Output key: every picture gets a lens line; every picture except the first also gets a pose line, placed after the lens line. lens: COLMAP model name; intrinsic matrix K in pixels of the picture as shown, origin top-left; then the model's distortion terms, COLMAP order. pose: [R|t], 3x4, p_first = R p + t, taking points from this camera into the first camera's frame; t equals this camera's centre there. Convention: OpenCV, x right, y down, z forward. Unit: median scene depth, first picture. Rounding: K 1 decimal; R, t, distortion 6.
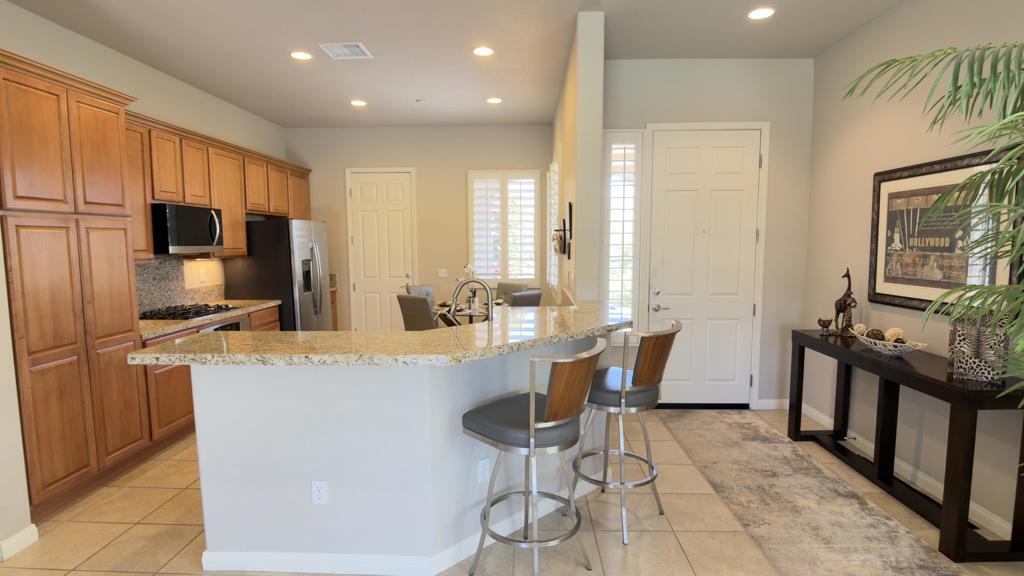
lens RADIAL K [[514.9, 0, 513.6], [0, 514.9, 291.2], [0, 0, 1]] dist [-0.035562, -0.000491]
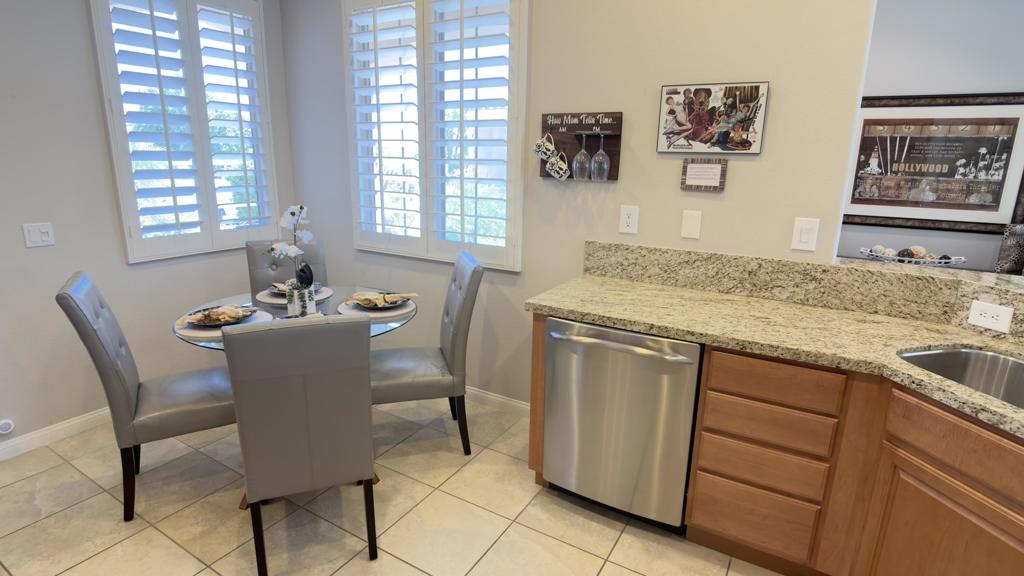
lens RADIAL K [[513.5, 0, 511.9], [0, 513.5, 290.7], [0, 0, 1]] dist [0.001958, -0.019322]
pose [[0.485683, -0.196777, 0.851699, -0.590341], [0.061145, 0.979594, 0.191458, -0.090578], [-0.871994, -0.040911, 0.487804, 1.092363]]
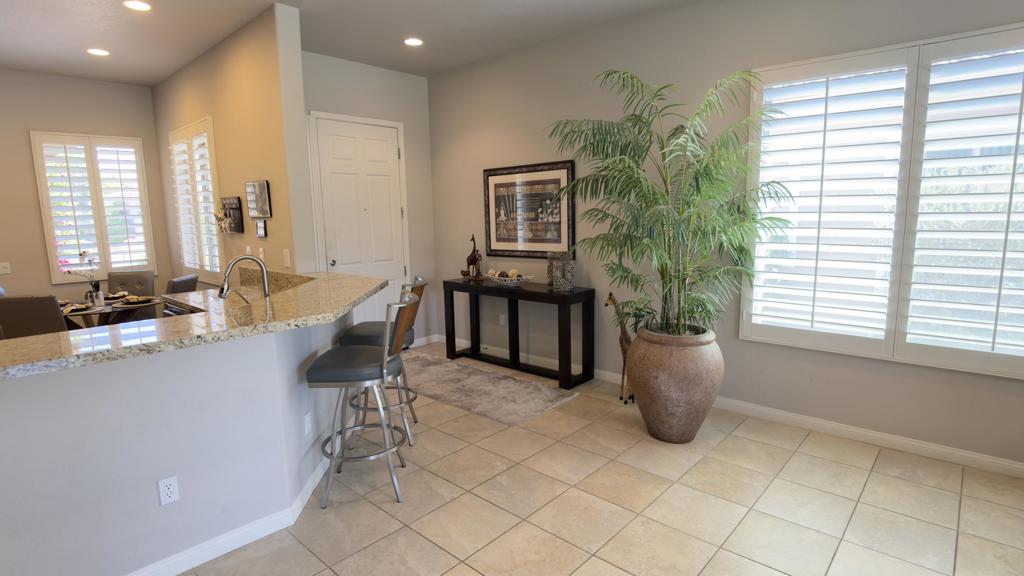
lens RADIAL K [[512.2, 0, 515.7], [0, 512.2, 293.2], [0, 0, 1]] dist [-0.006739, -0.017379]
pose [[0.647029, -0.122578, 0.752547, -0.422129], [0.087780, 0.992405, 0.086175, 0.007628], [-0.757395, 0.010301, 0.652875, -0.062884]]
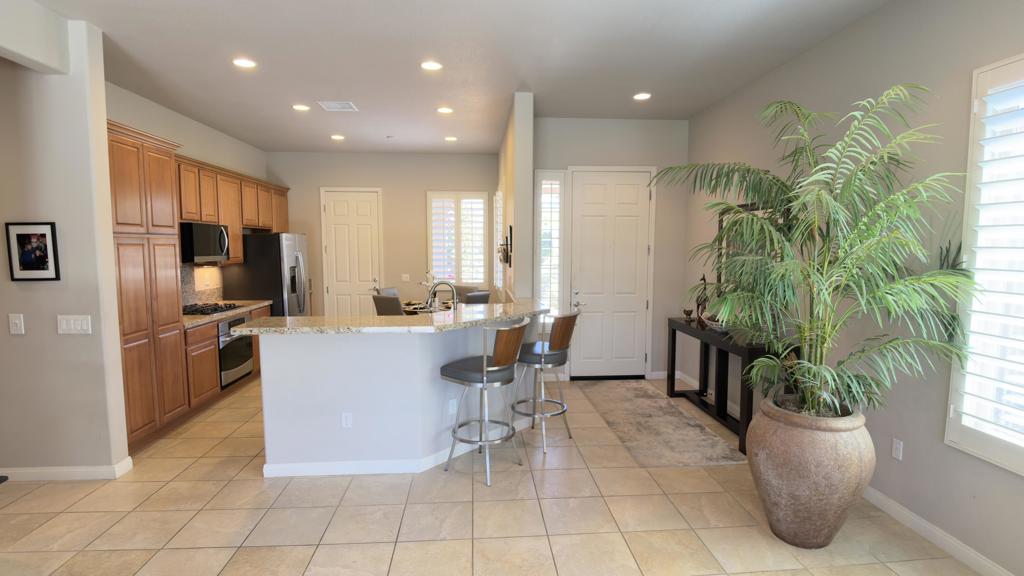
lens RADIAL K [[512.2, 0, 515.7], [0, 512.2, 293.2], [0, 0, 1]] dist [-0.006739, -0.017379]
pose [[0.994257, -0.003494, 0.106959, -0.025098], [0.004027, 0.999981, -0.004763, 0.014033], [-0.106941, 0.005166, 0.994252, -0.402188]]
